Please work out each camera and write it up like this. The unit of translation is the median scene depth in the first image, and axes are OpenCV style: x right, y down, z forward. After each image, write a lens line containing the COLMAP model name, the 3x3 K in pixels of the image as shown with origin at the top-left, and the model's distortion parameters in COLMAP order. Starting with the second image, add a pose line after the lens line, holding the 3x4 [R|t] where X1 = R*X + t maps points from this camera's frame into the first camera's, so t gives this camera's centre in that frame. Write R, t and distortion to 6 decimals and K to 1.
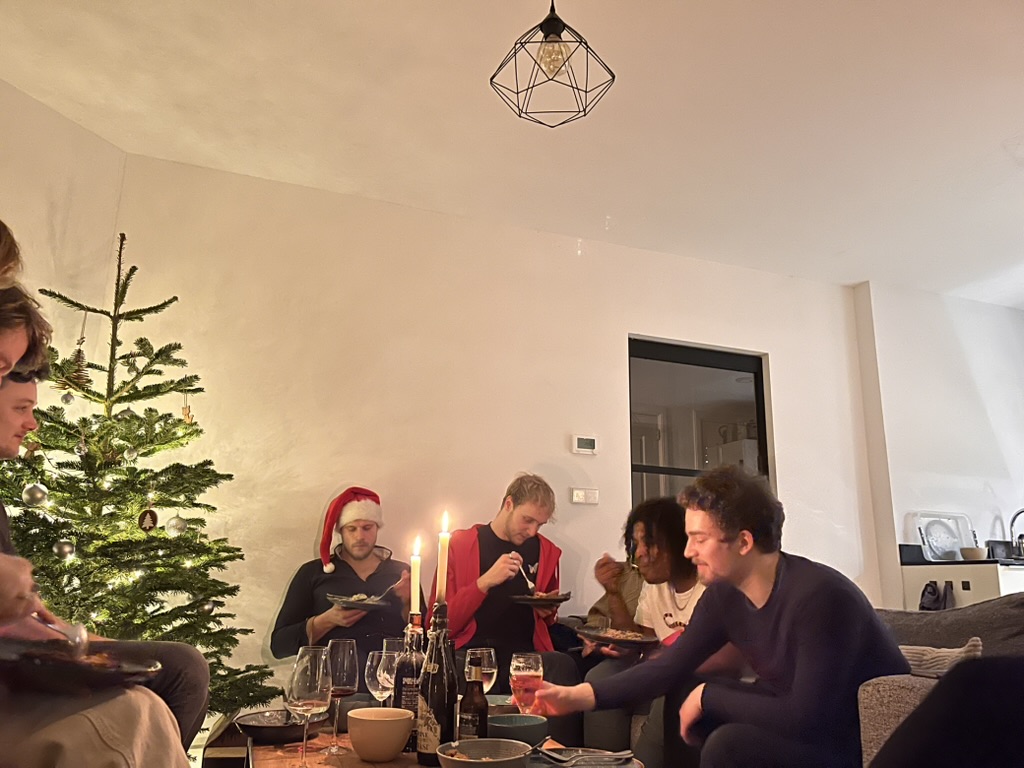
lens RADIAL K [[777.9, 0, 514.8], [0, 777.9, 387.7], [0, 0, 1]] dist [0.025381, 0.005979]
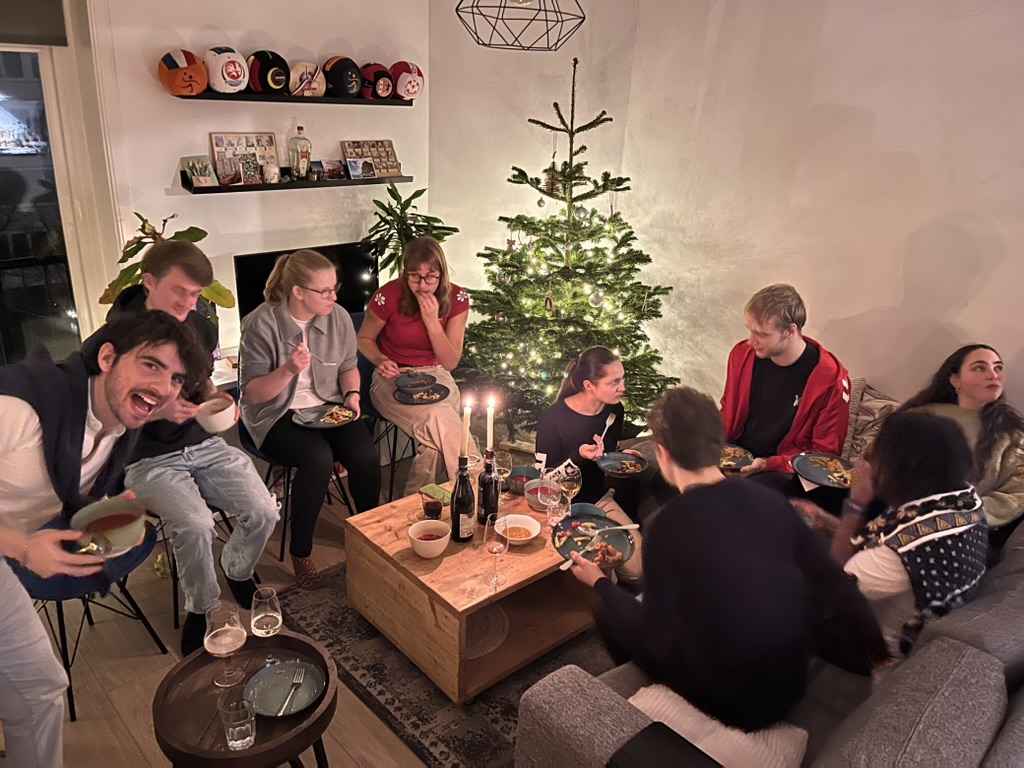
lens RADIAL K [[777.9, 0, 514.8], [0, 777.9, 387.7], [0, 0, 1]] dist [0.025381, 0.005979]
pose [[0.369552, 0.339811, -0.864847, 0.729055], [0.188348, 0.884019, 0.427826, -0.290579], [0.909921, -0.320997, 0.262688, 0.436512]]
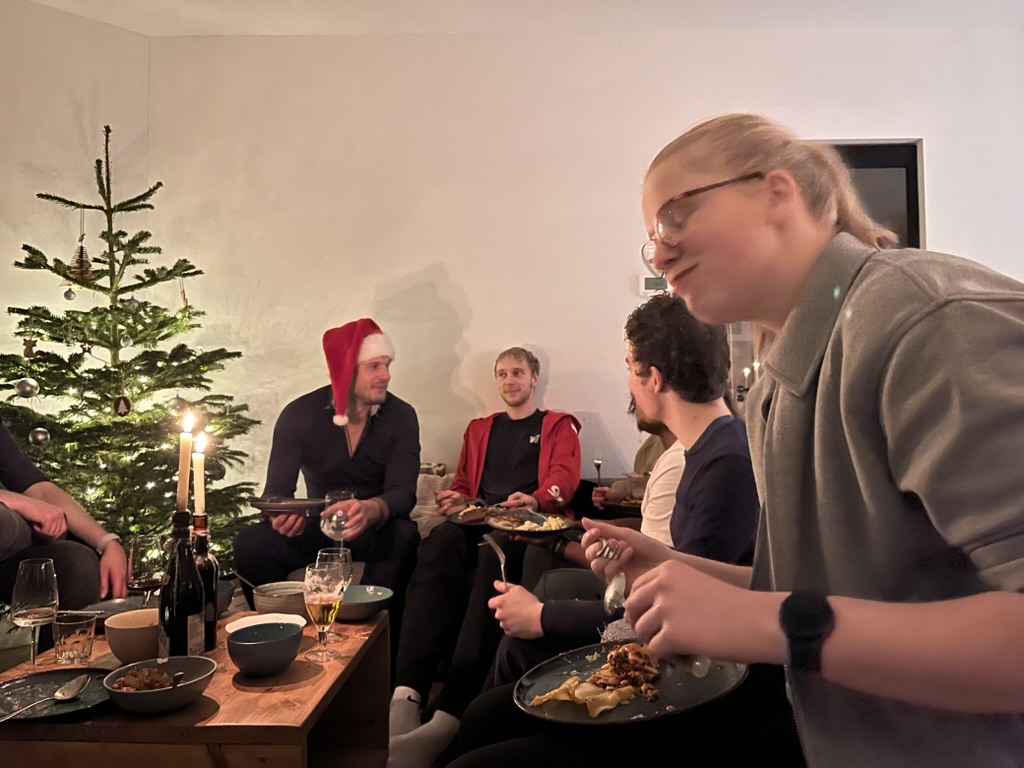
lens RADIAL K [[786.6, 0, 514.2], [0, 786.6, 358.0], [0, 0, 1]] dist [0.133943, -0.195752]
pose [[0.927172, -0.049023, -0.371413, 0.376393], [0.114155, 0.981224, 0.155458, -0.002688], [0.356819, -0.186535, 0.915360, 0.179179]]
